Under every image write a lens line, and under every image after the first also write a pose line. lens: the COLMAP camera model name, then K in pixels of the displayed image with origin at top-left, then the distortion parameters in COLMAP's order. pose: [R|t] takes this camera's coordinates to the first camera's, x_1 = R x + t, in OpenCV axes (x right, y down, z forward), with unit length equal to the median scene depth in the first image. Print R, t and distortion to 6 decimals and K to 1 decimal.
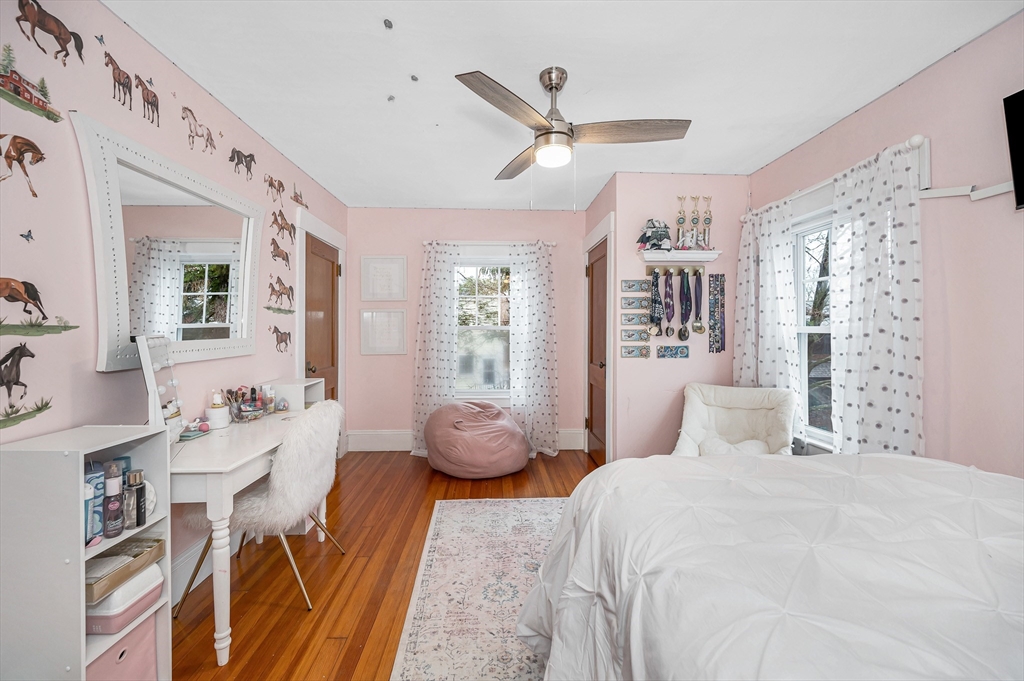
lens RADIAL K [[409.0, 0, 525.5], [0, 409.0, 343.1], [0, 0, 1]] dist [-0.000530, -0.000207]
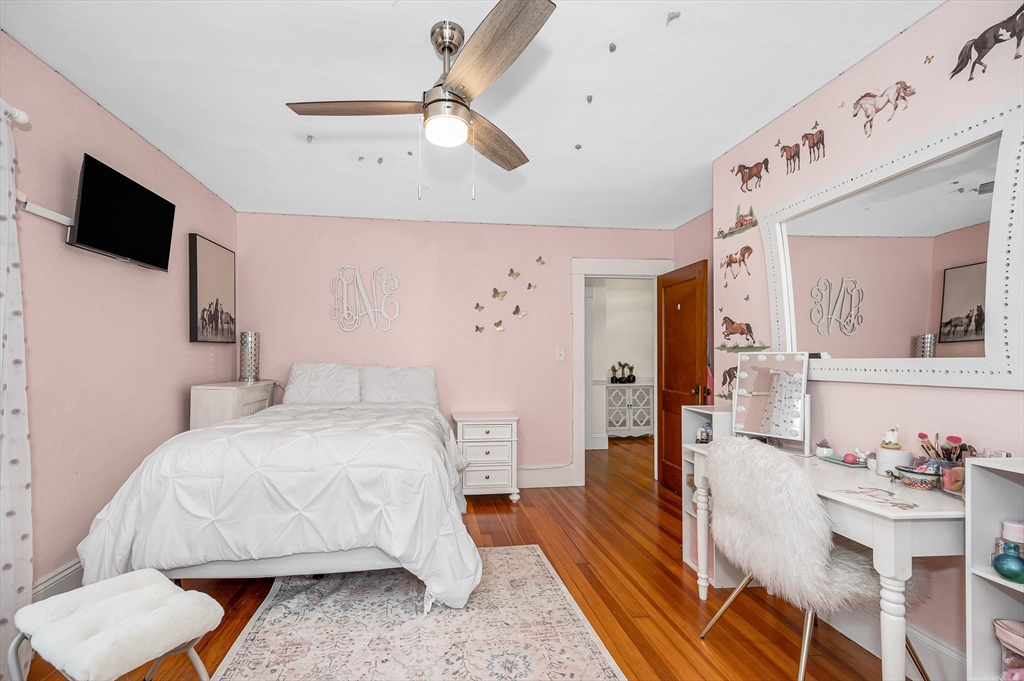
lens RADIAL K [[409.0, 0, 525.5], [0, 409.0, 343.1], [0, 0, 1]] dist [-0.000530, -0.000207]
pose [[-0.986112, -0.006652, -0.165950, 0.059624], [-0.004080, 0.999866, -0.015837, -0.025272], [0.166033, -0.014940, -0.986007, 2.378020]]
